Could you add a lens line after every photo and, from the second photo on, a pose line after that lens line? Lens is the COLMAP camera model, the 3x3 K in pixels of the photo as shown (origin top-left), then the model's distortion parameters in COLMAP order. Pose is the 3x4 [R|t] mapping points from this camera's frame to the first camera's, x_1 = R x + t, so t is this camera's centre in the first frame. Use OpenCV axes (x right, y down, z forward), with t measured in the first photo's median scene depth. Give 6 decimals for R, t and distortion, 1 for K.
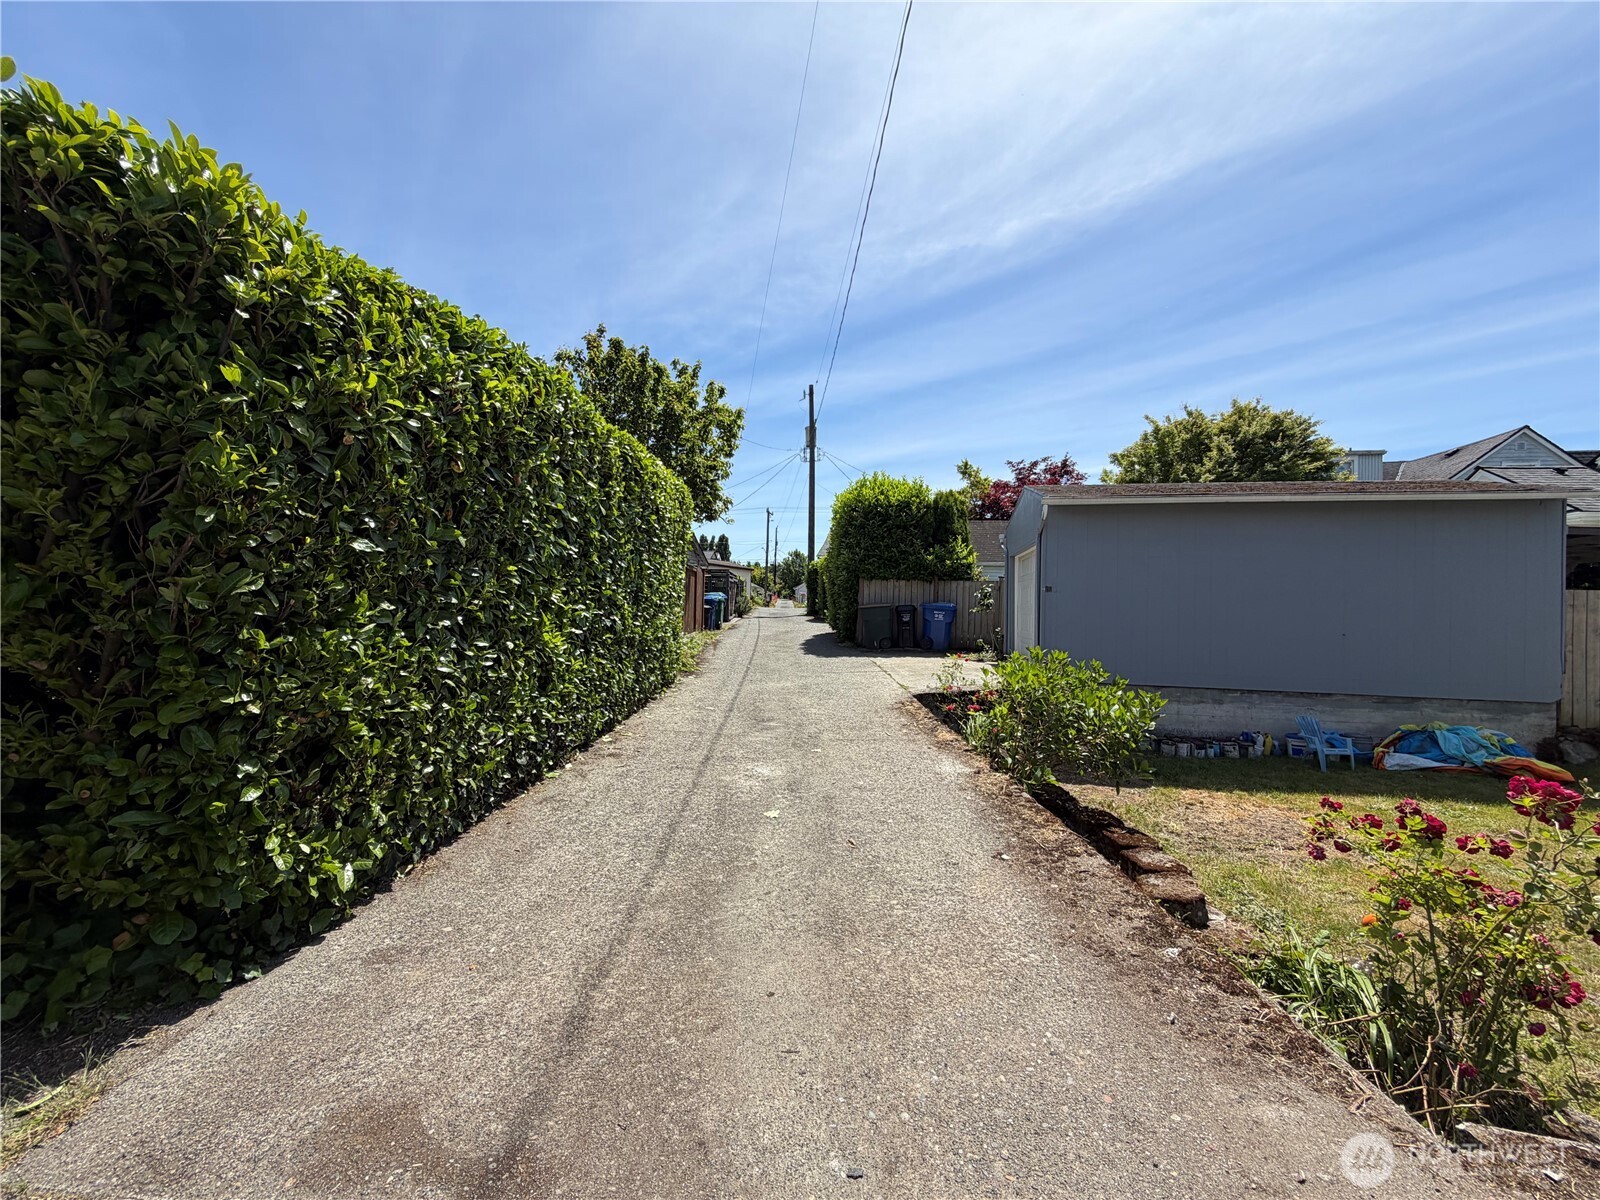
lens RADIAL K [[635.1, 0, 793.0], [0, 635.1, 598.9], [0, 0, 1]] dist [0.000947, -0.000250]
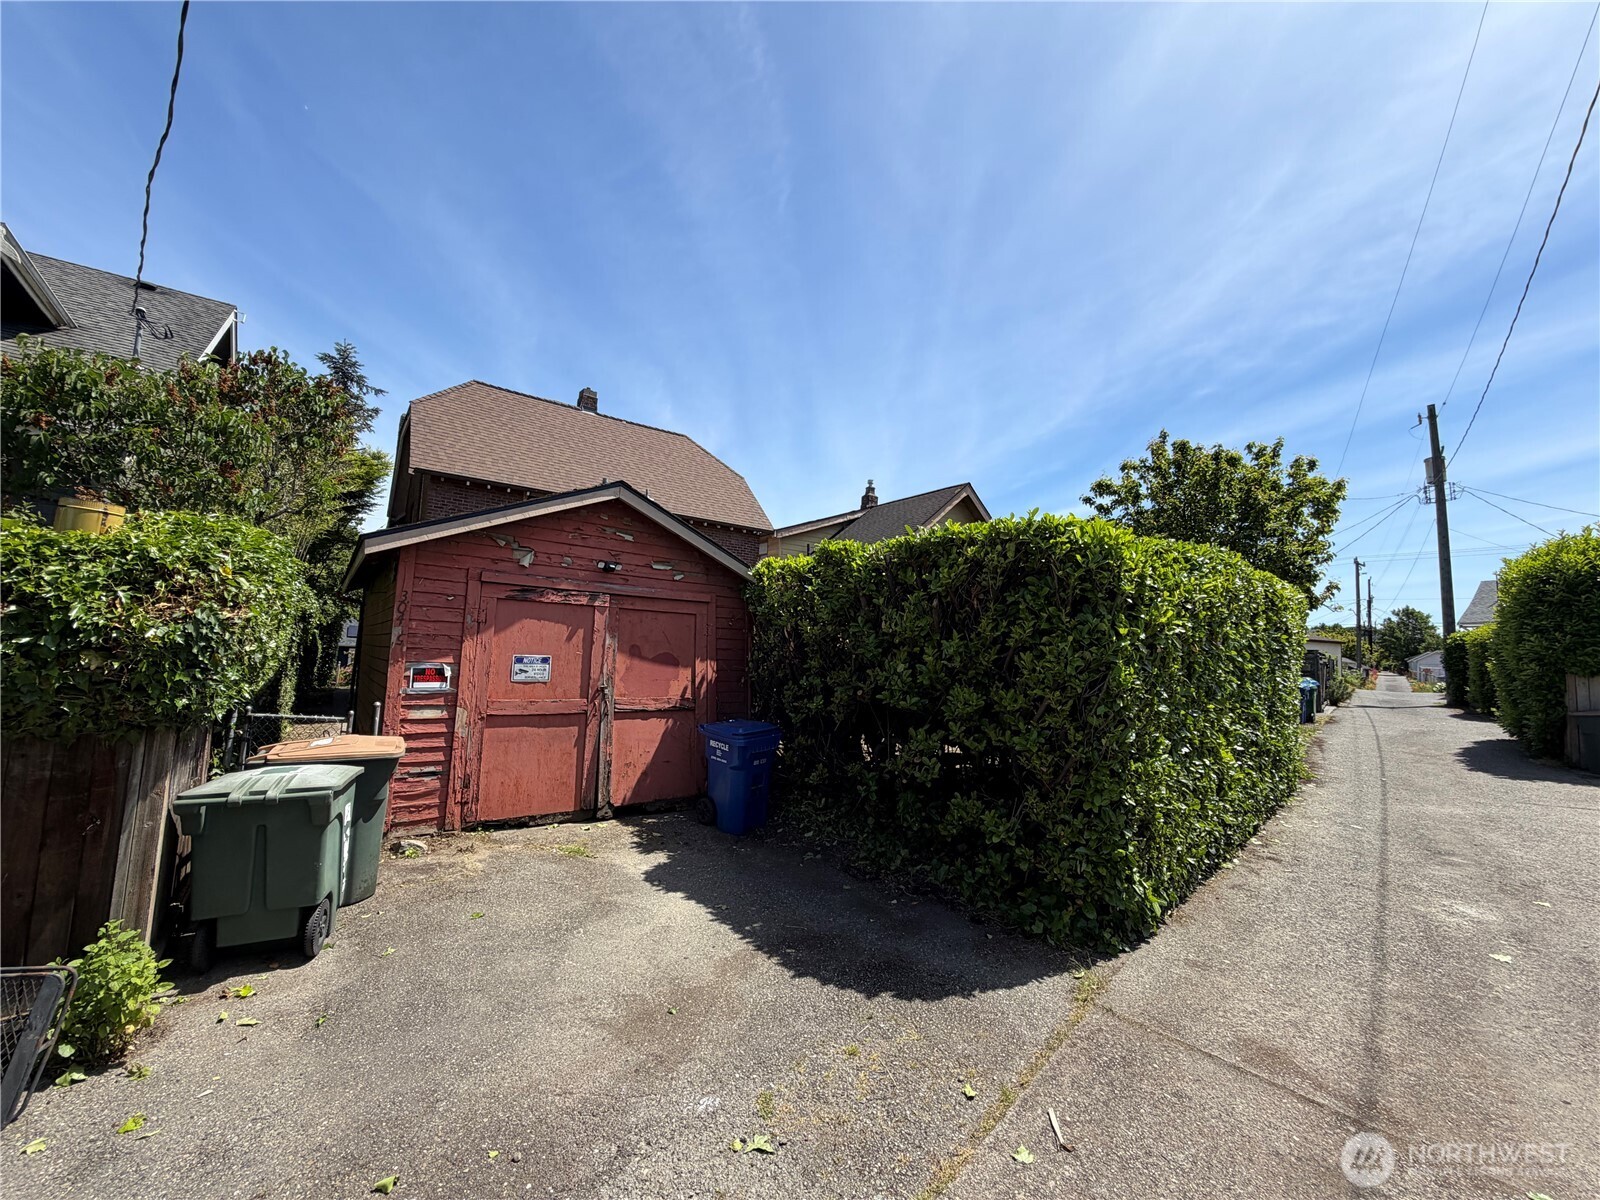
lens RADIAL K [[635.1, 0, 793.0], [0, 635.1, 598.9], [0, 0, 1]] dist [0.000947, -0.000250]
pose [[0.725089, -0.053065, -0.686608, -0.040317], [-0.017226, 0.995317, -0.095115, -0.038140], [0.688440, 0.080794, 0.720779, -0.181470]]
